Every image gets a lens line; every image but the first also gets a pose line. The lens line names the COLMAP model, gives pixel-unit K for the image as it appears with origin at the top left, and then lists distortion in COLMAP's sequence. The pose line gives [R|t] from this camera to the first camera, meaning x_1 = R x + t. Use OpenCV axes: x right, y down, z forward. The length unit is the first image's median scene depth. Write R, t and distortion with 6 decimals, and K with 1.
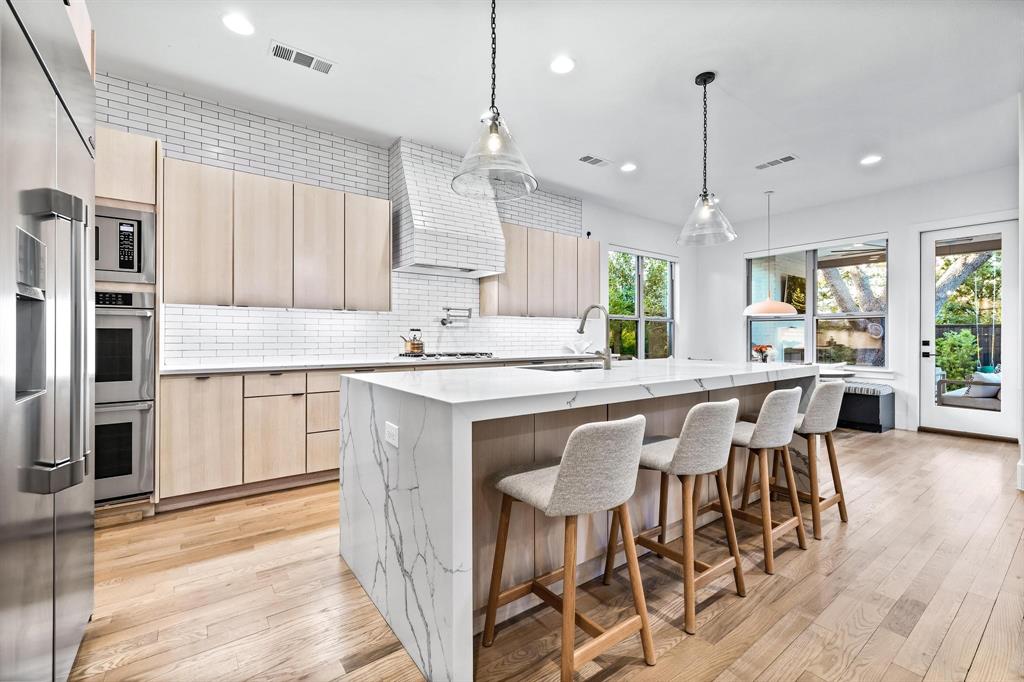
lens RADIAL K [[430.1, 0, 508.8], [0, 430.1, 336.5], [0, 0, 1]] dist [0.001456, -0.000079]
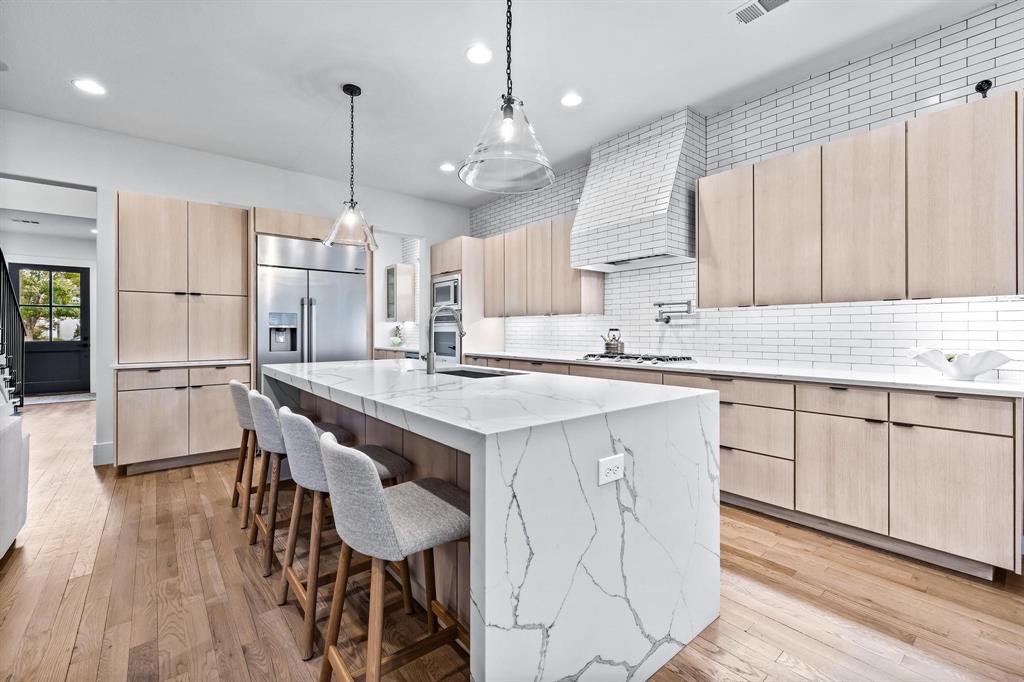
lens RADIAL K [[435.4, 0, 504.0], [0, 435.4, 330.5], [0, 0, 1]] dist [-0.001227, -0.000160]
pose [[0.044465, -0.002630, -0.999007, 0.745517], [-0.001041, 0.999996, -0.002679, -0.010222], [0.999010, 0.001160, 0.044462, 0.689650]]
